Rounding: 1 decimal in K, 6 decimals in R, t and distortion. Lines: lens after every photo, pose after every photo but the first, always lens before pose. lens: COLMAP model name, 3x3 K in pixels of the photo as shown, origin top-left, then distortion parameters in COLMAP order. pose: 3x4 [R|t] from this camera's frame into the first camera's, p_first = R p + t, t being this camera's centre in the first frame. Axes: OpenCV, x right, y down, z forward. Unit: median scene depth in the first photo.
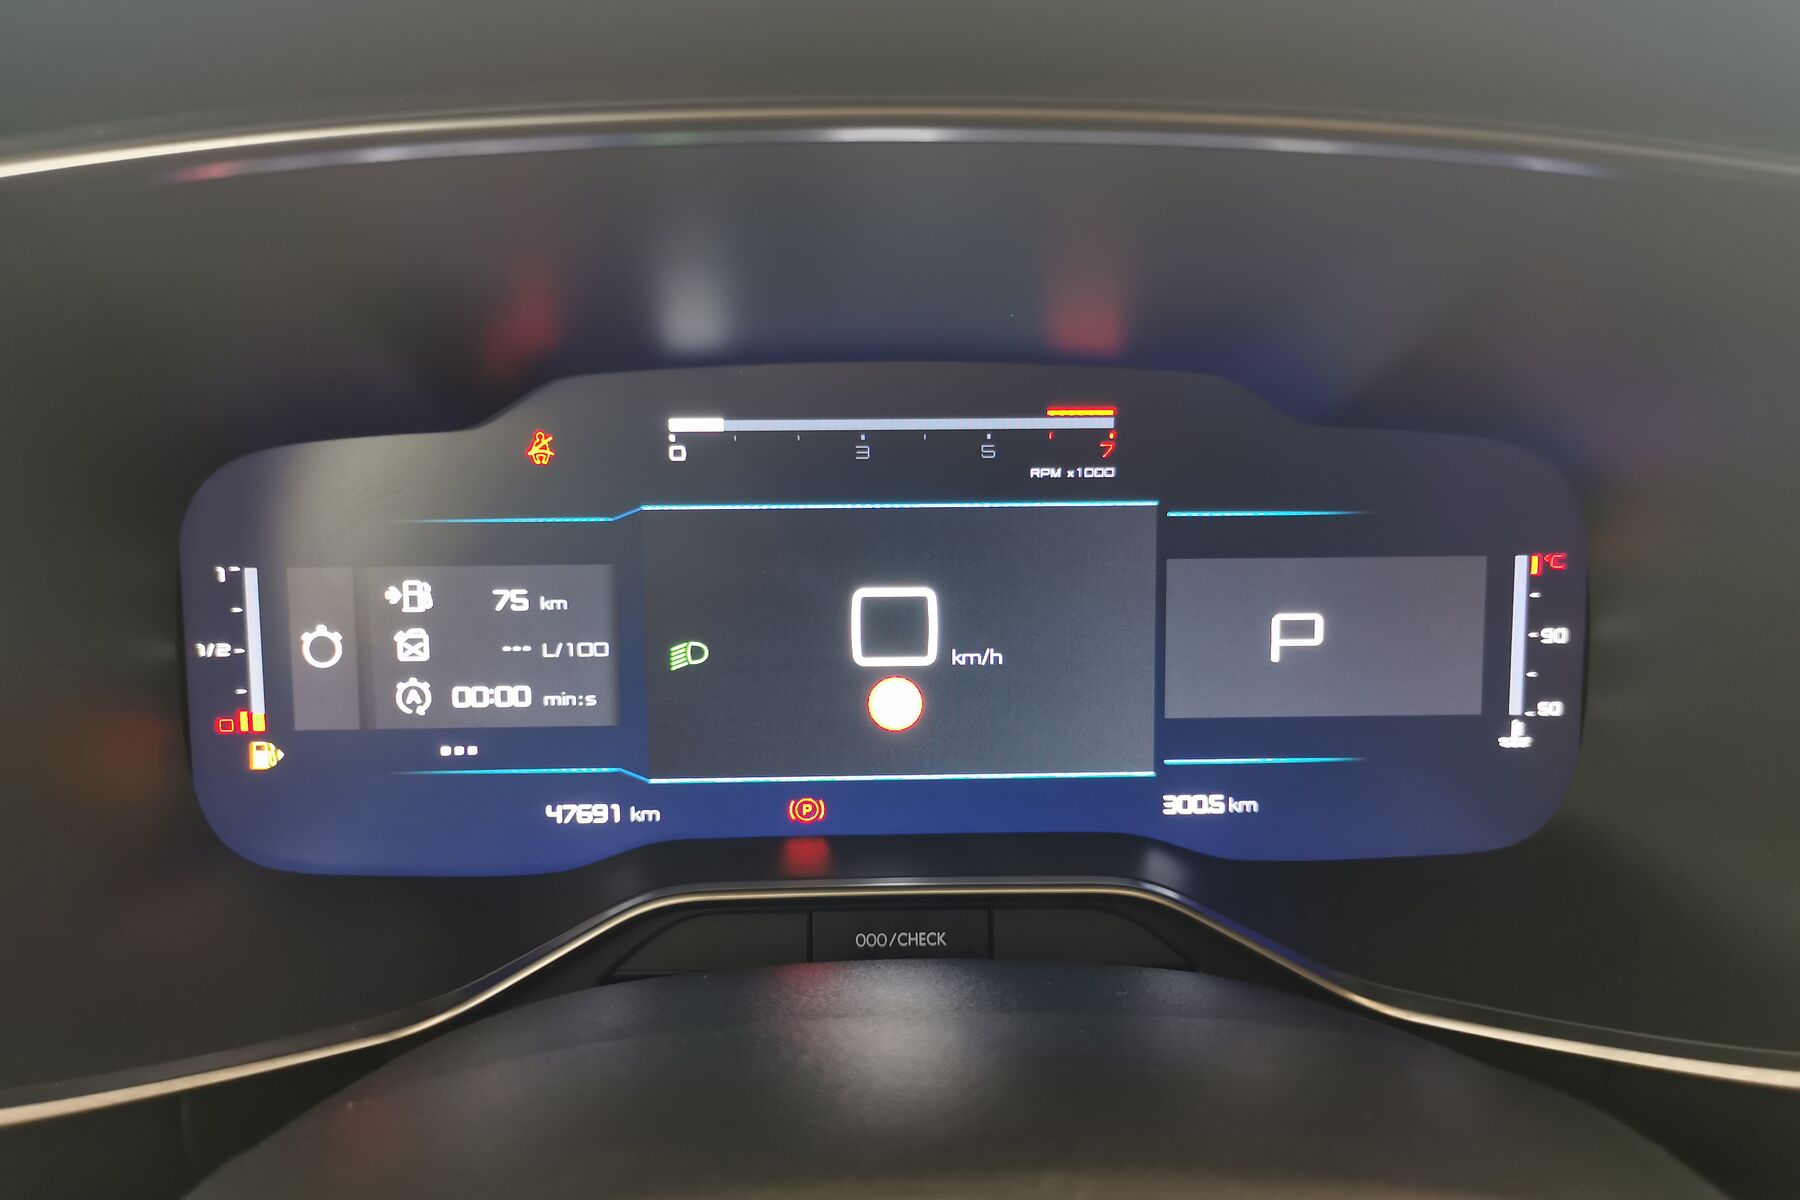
lens RADIAL K [[1435.6, 0, 905.4], [0, 1435.6, 581.1], [0, 0, 1]] dist [0.020305, -0.015323]
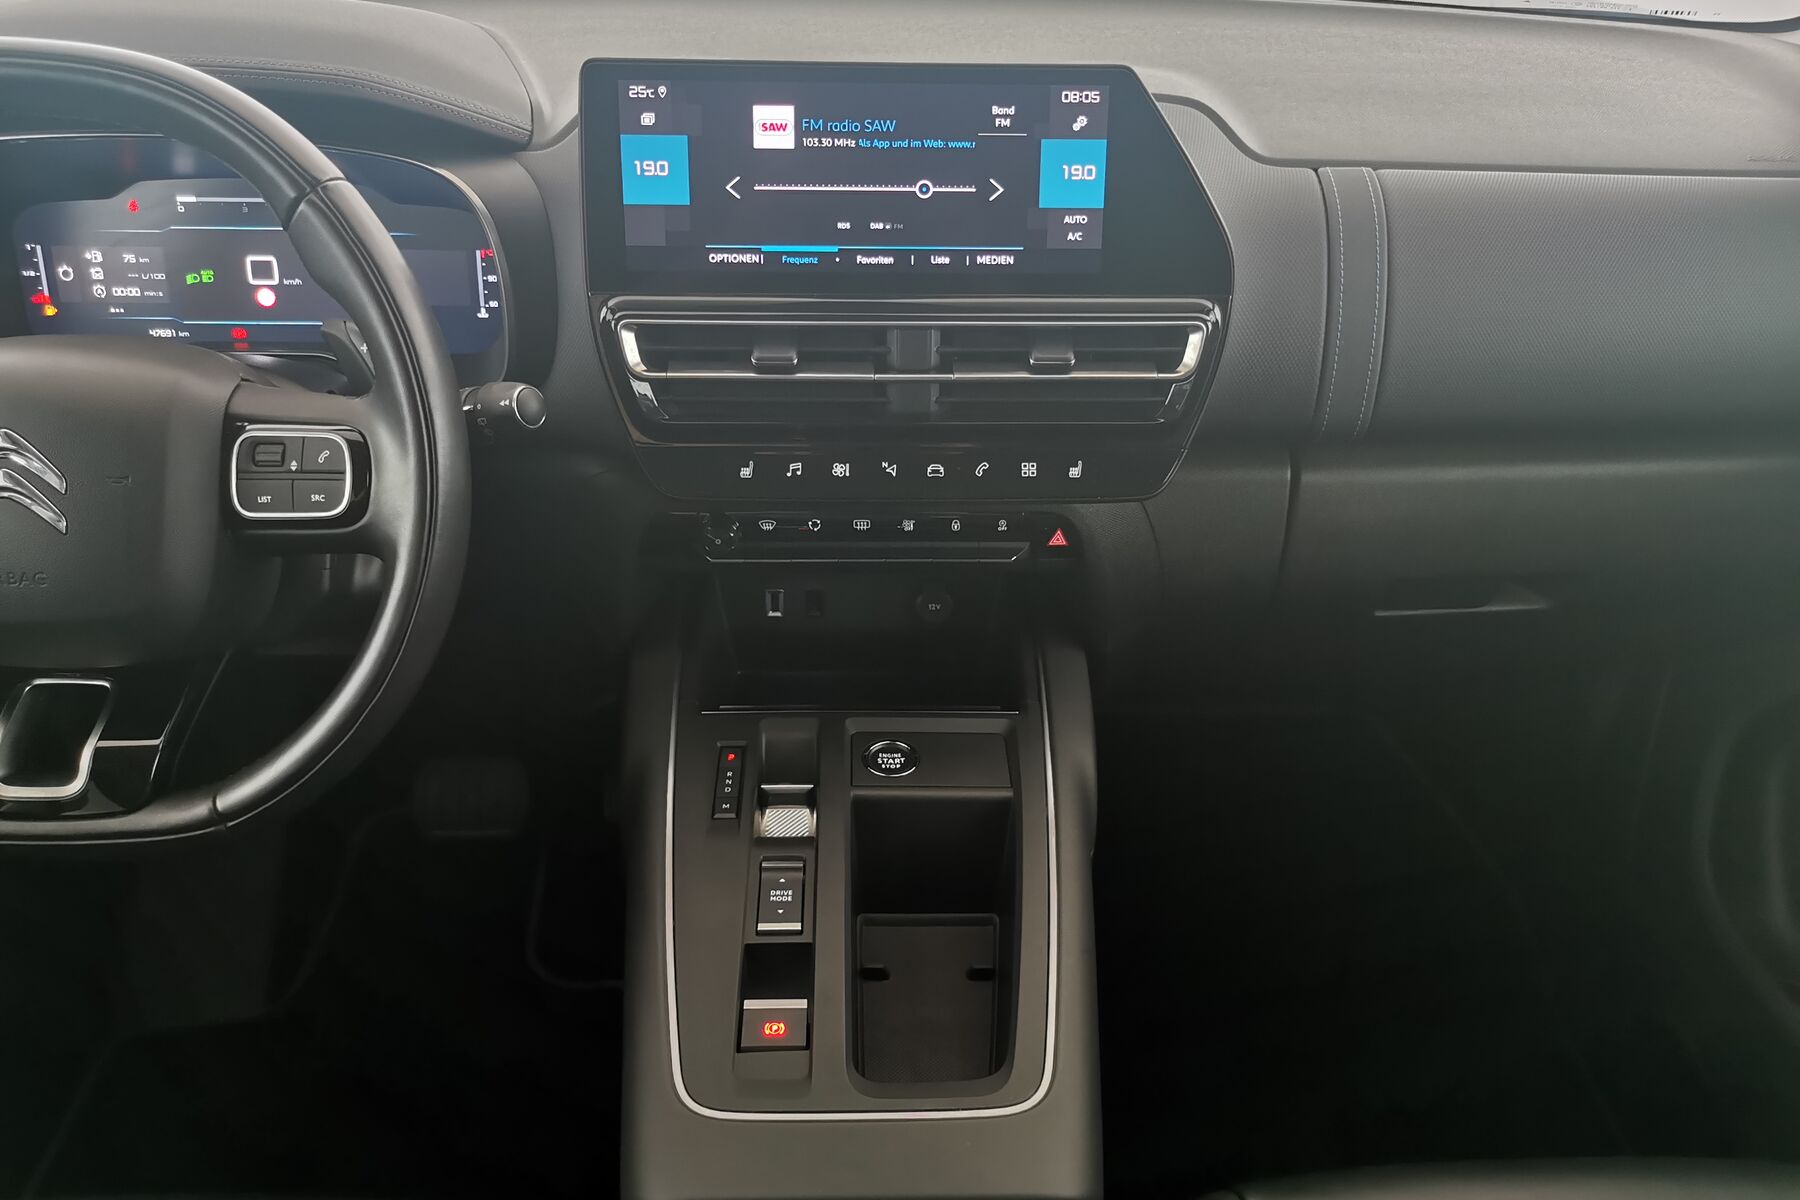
lens RADIAL K [[1435.6, 0, 915.4], [0, 1435.6, 574.2], [0, 0, 1]] dist [0.020305, -0.015323]
pose [[0.999641, 0.014556, 0.022489, 1.282400], [-0.018577, 0.981517, 0.190471, 0.055525], [-0.019301, -0.190820, 0.981435, -2.064549]]
